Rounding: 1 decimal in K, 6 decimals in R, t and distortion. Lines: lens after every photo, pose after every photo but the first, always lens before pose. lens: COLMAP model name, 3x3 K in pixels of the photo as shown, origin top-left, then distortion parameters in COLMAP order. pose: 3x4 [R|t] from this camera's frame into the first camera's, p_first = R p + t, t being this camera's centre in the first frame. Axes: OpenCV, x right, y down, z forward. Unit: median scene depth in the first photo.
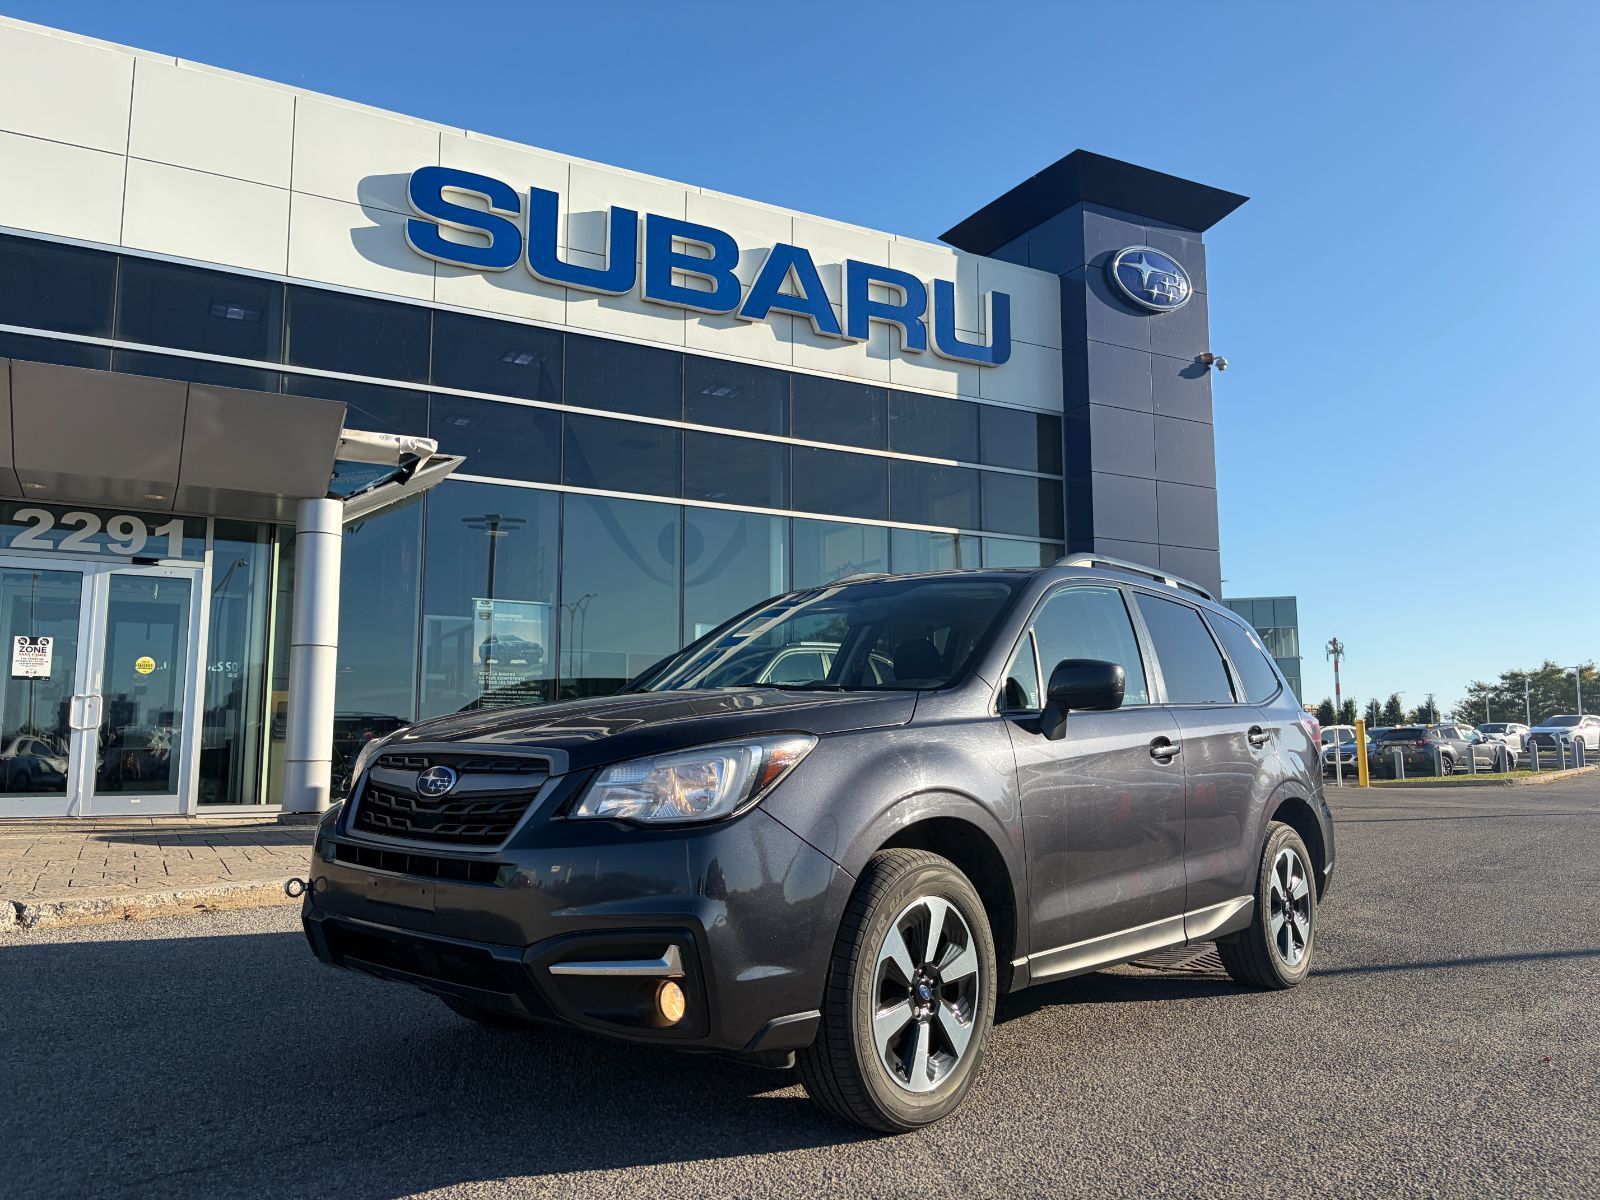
lens RADIAL K [[1200.8, 0, 805.2], [0, 1200.8, 602.9], [0, 0, 1]] dist [0.048617, -0.049210]
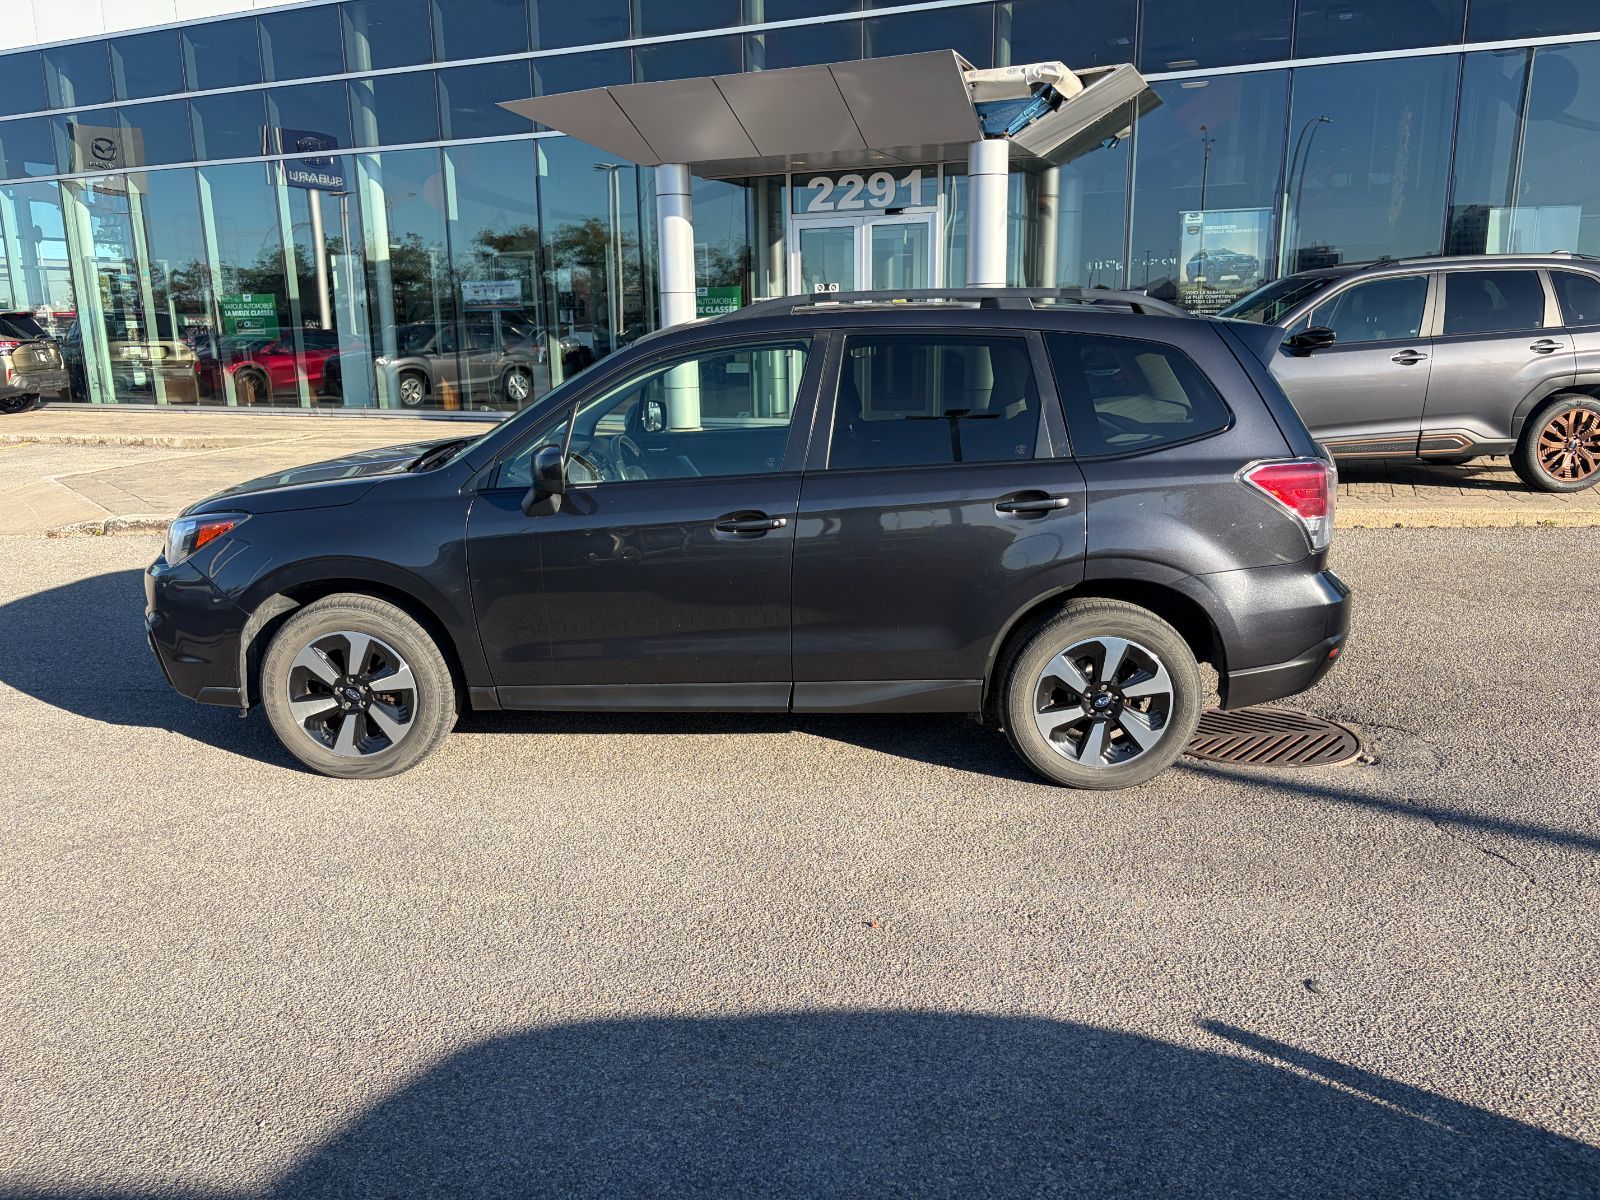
lens RADIAL K [[1200.8, 0, 797.2], [0, 1200.8, 591.5], [0, 0, 1]] dist [0.048617, -0.049210]
pose [[0.617783, 0.162953, -0.769279, 0.367366], [0.111826, 0.950144, 0.291069, -0.035494], [0.778357, -0.265844, 0.568760, 0.157564]]
